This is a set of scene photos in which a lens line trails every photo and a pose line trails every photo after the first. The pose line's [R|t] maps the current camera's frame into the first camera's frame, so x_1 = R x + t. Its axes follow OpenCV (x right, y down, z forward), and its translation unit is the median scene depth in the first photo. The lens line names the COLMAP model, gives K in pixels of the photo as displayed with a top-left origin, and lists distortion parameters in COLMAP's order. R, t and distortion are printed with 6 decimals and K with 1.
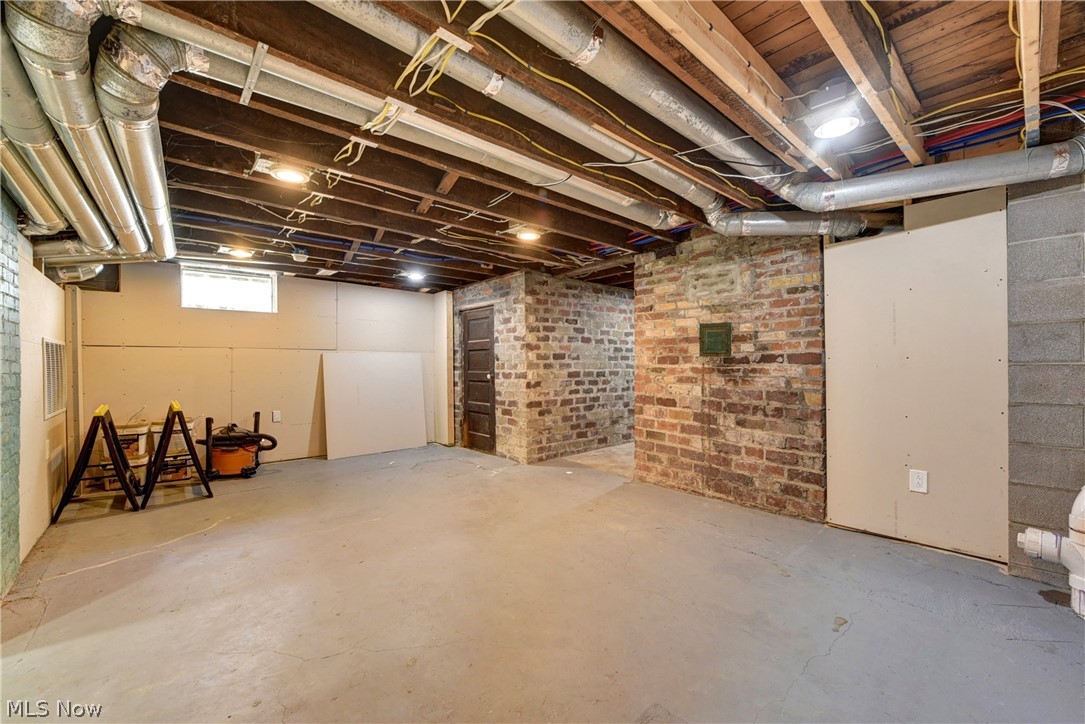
lens RADIAL K [[434.4, 0, 544.0], [0, 434.4, 364.0], [0, 0, 1]] dist [-0.009484, -0.000926]
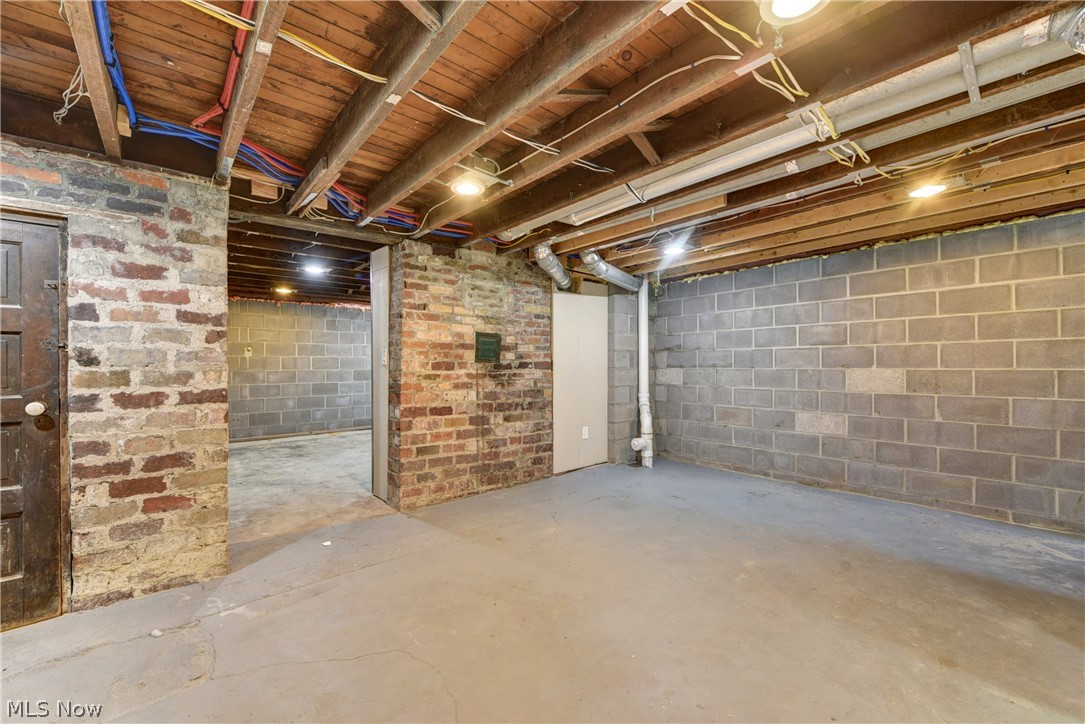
lens RADIAL K [[434.4, 0, 541.9], [0, 434.4, 365.4], [0, 0, 1]] dist [-0.009484, -0.000926]
pose [[0.006628, 0.006359, 0.999958, -0.688293], [0.006607, 0.999958, -0.006403, -0.002965], [-0.999956, 0.006649, 0.006586, 0.822786]]
